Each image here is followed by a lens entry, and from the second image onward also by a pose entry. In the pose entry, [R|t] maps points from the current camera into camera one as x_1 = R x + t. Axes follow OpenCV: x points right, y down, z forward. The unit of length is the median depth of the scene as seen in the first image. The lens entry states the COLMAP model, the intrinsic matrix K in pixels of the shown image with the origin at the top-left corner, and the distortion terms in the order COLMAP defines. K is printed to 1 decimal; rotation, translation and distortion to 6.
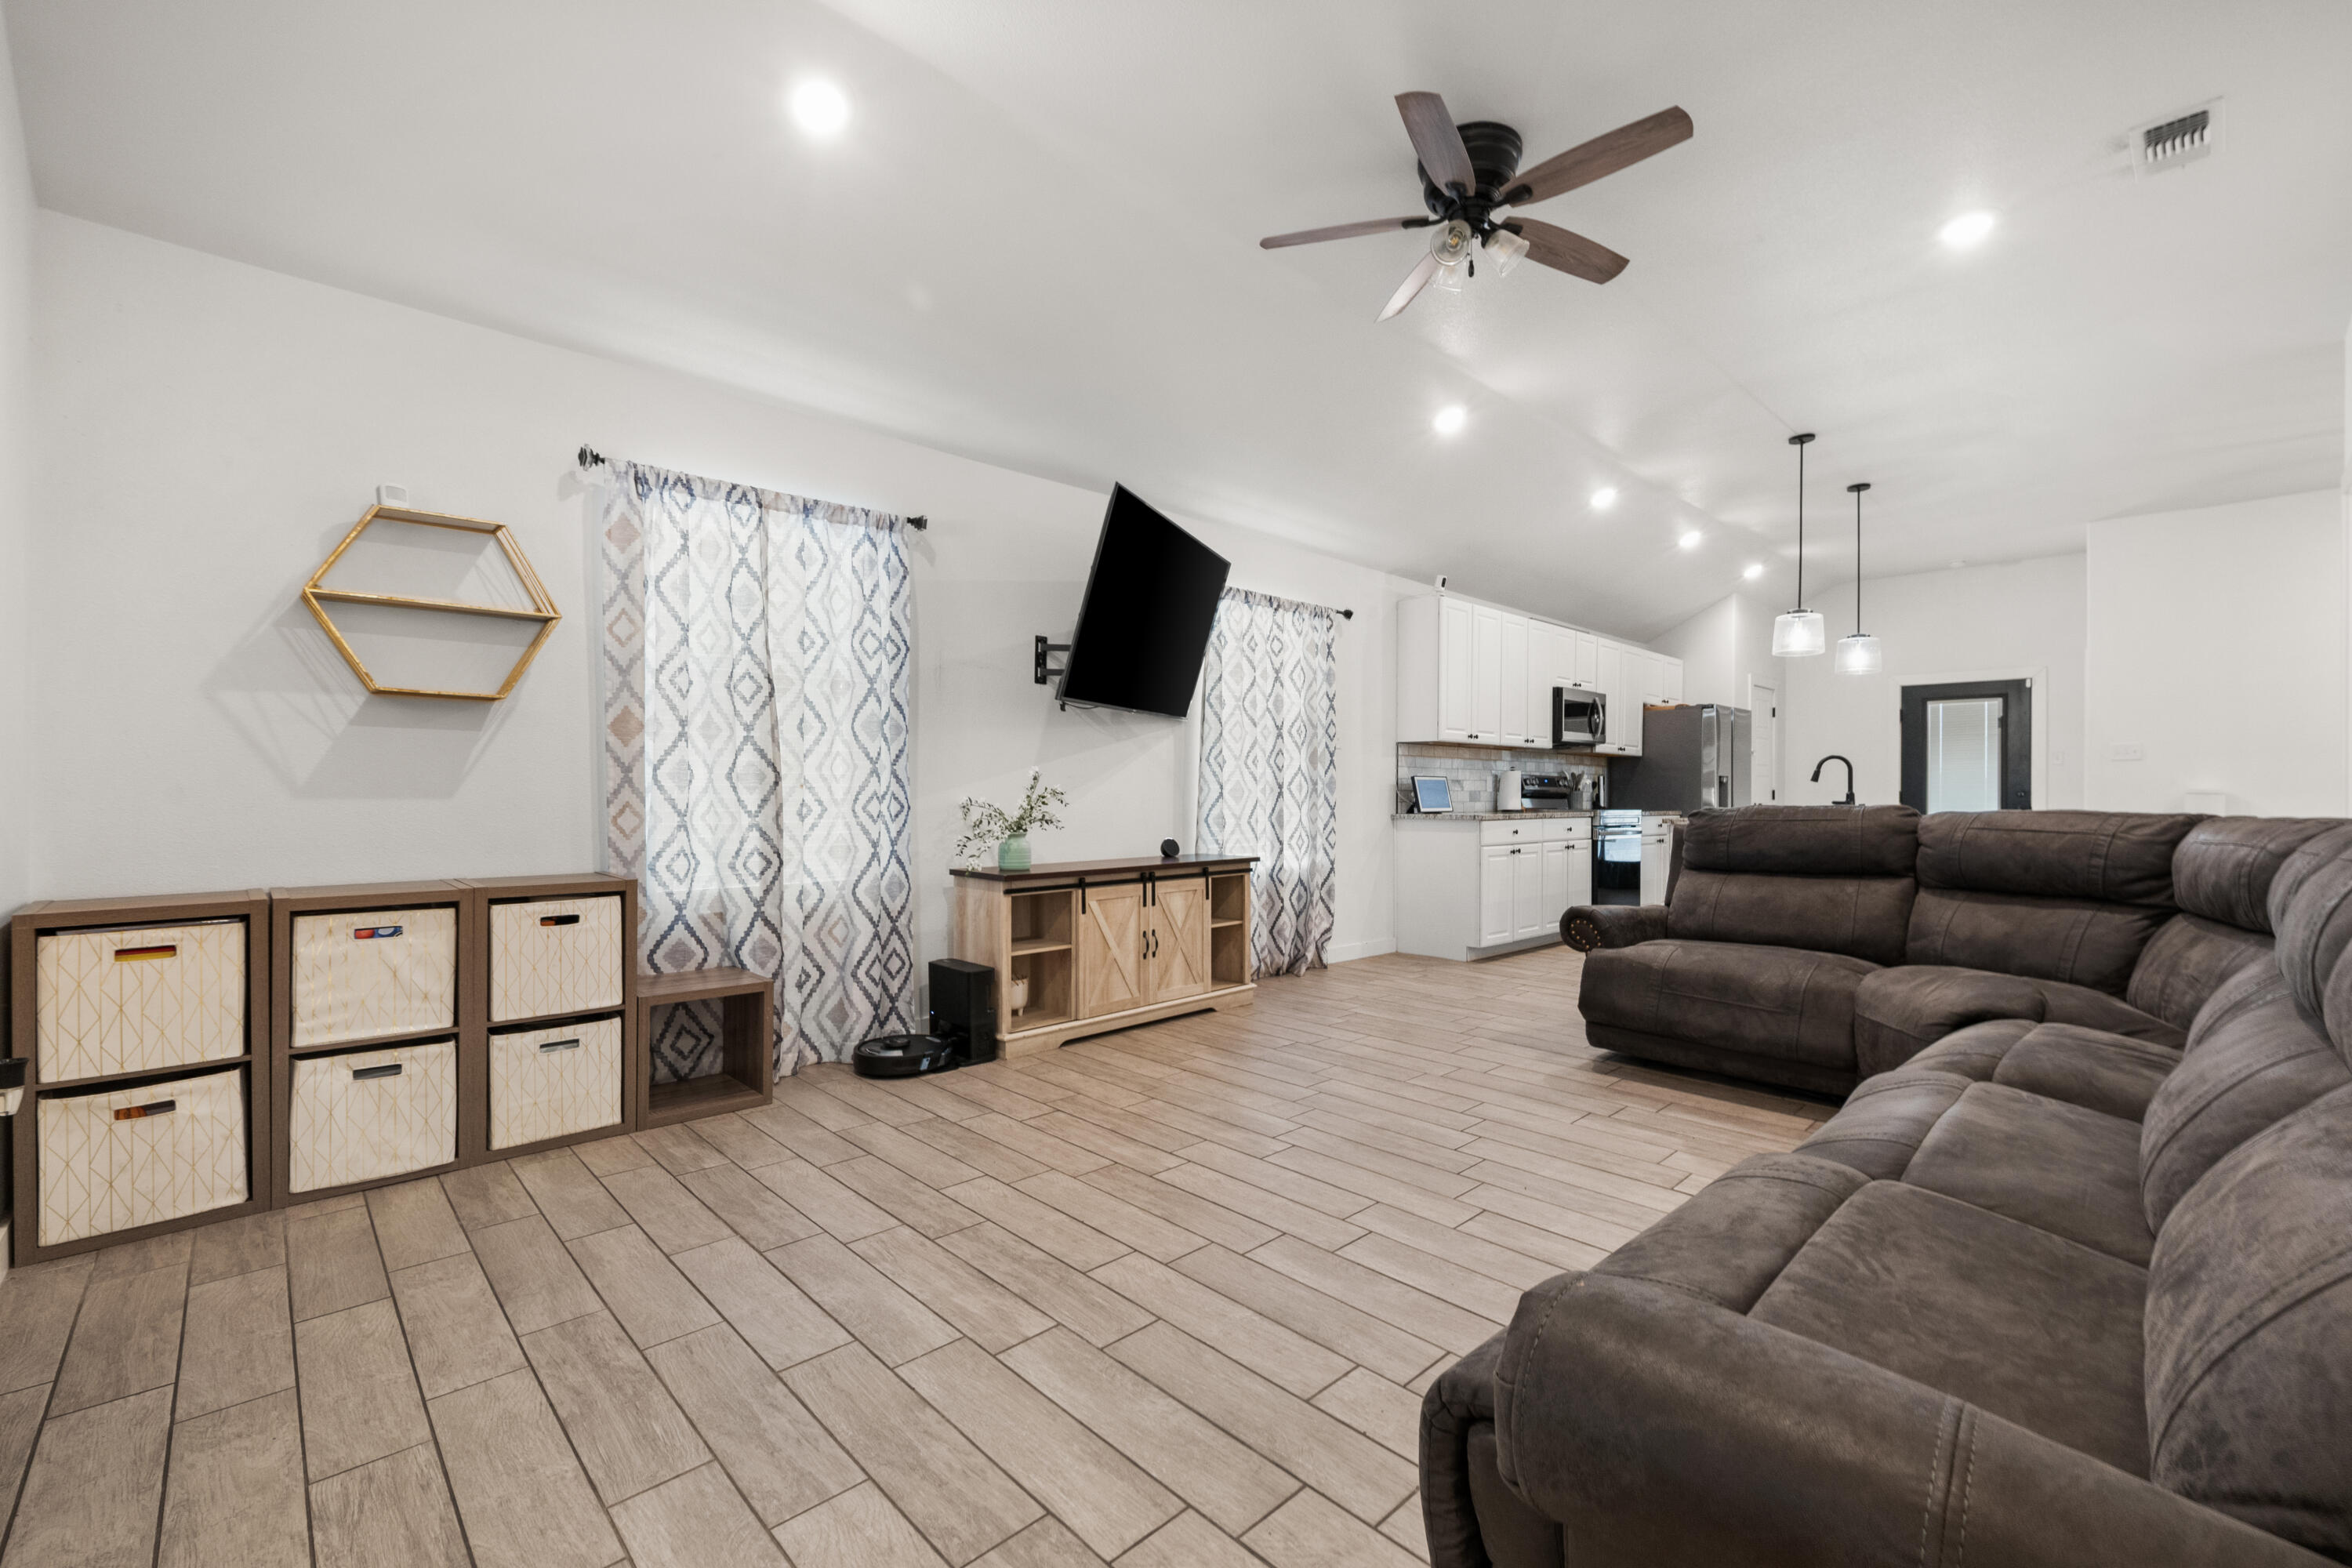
lens RADIAL K [[1002.2, 0, 1181.1], [0, 1002.2, 786.6], [0, 0, 1]] dist [0.002628, -0.000240]
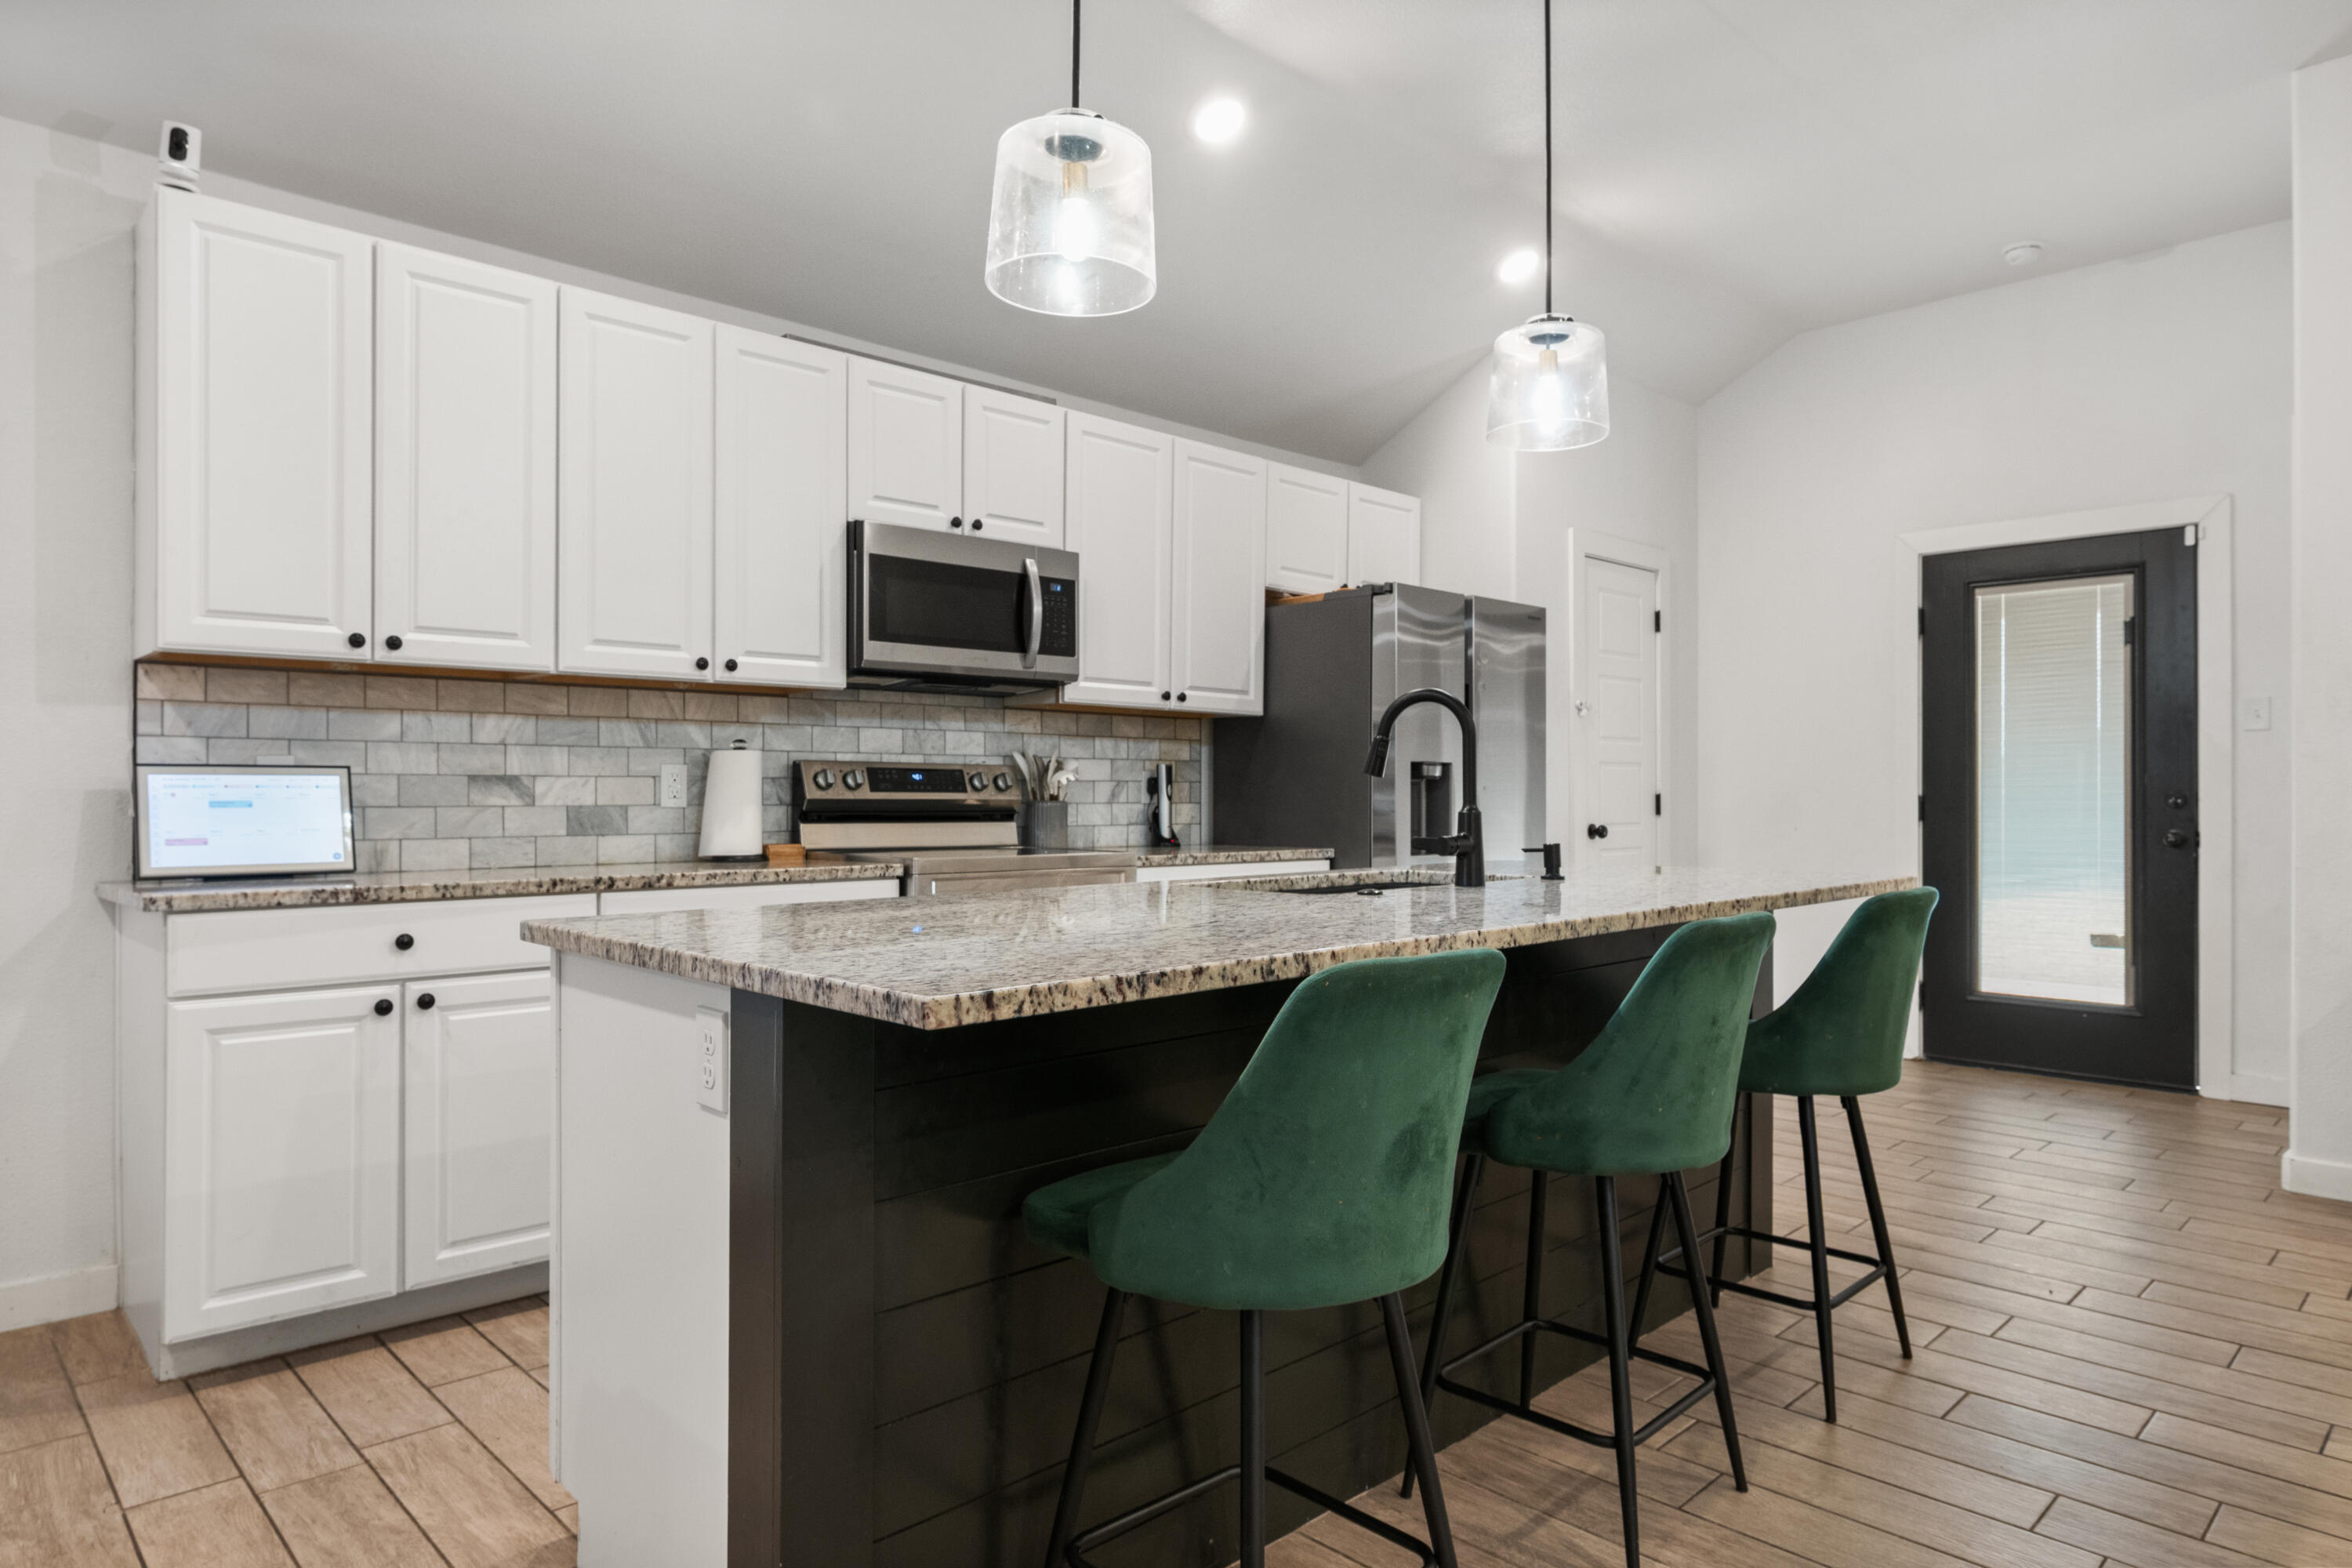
lens RADIAL K [[1257.3, 0, 1181.6], [0, 1257.3, 783.9], [0, 0, 1]] dist [-0.024407, -0.000844]
pose [[0.999125, -0.000248, -0.041812, 1.111147], [0.000830, 0.999903, 0.013893, -0.019275], [0.041805, -0.013916, 0.999029, 1.165005]]
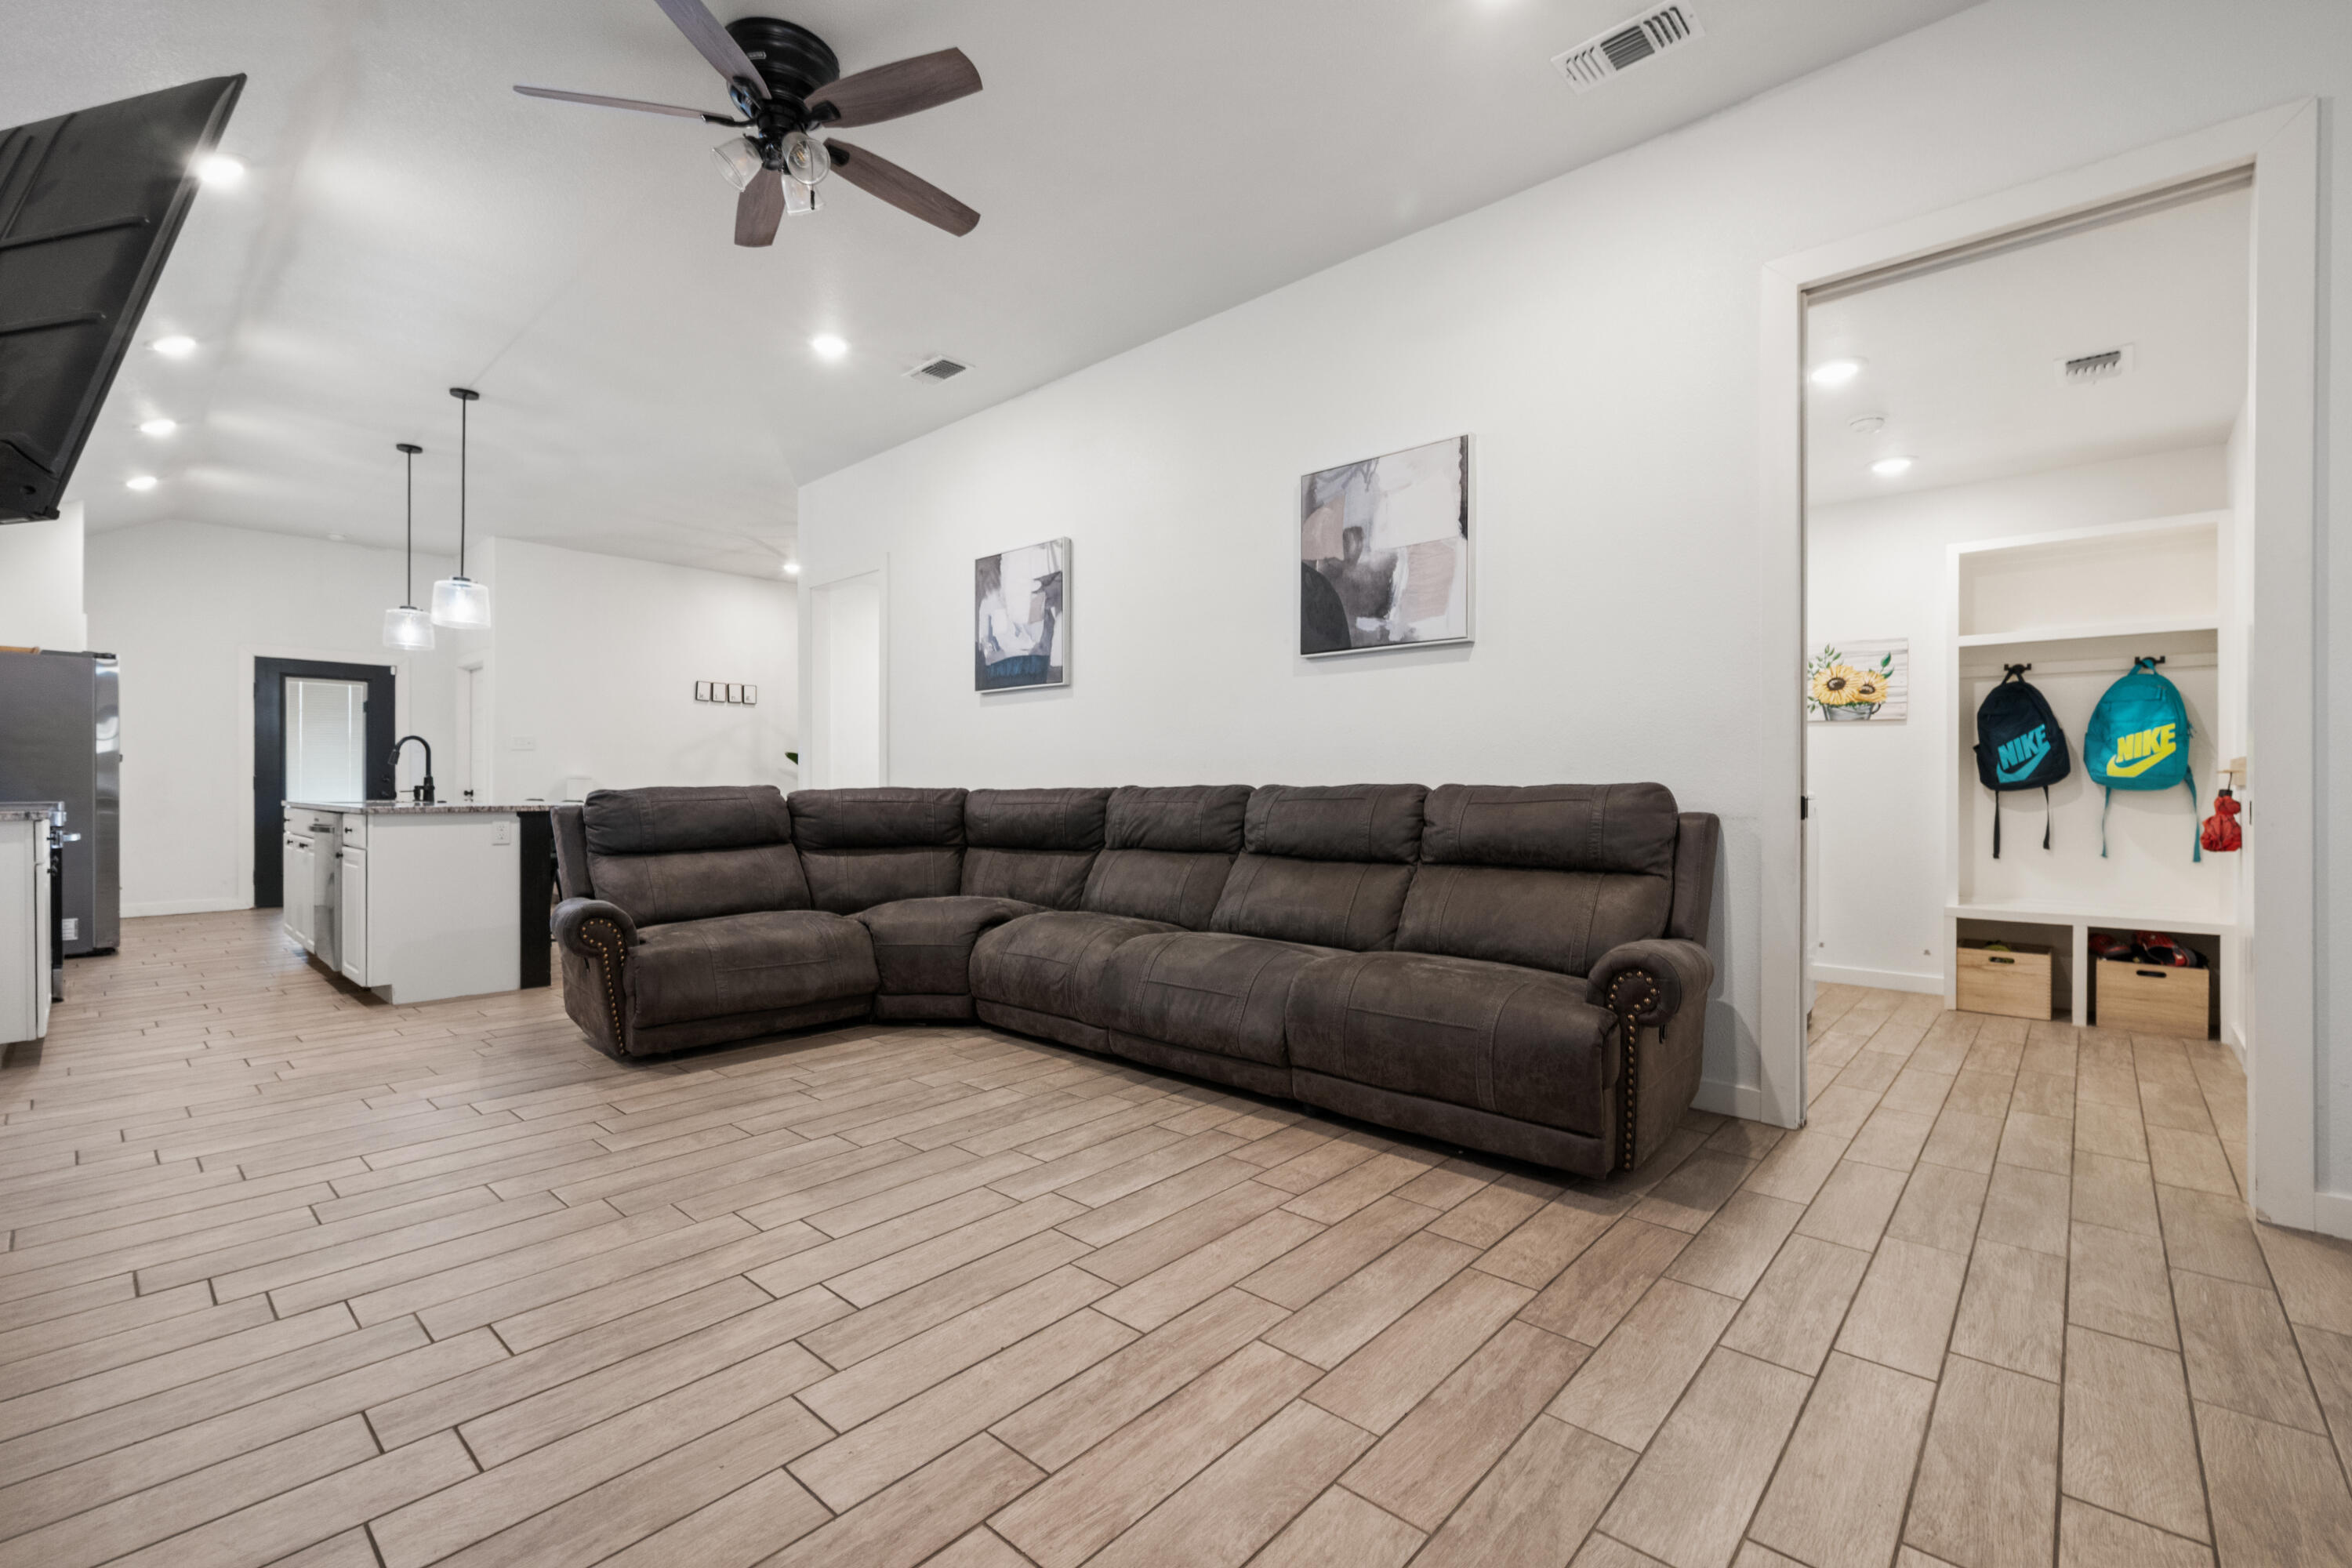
lens RADIAL K [[1002.2, 0, 1194.4], [0, 1002.2, 786.6], [0, 0, 1]] dist [0.002628, -0.000240]
pose [[-0.085100, -0.006103, 0.996354, -0.619943], [-0.005256, 0.999970, 0.005677, 0.011683], [-0.996359, -0.004754, -0.085130, 0.679846]]
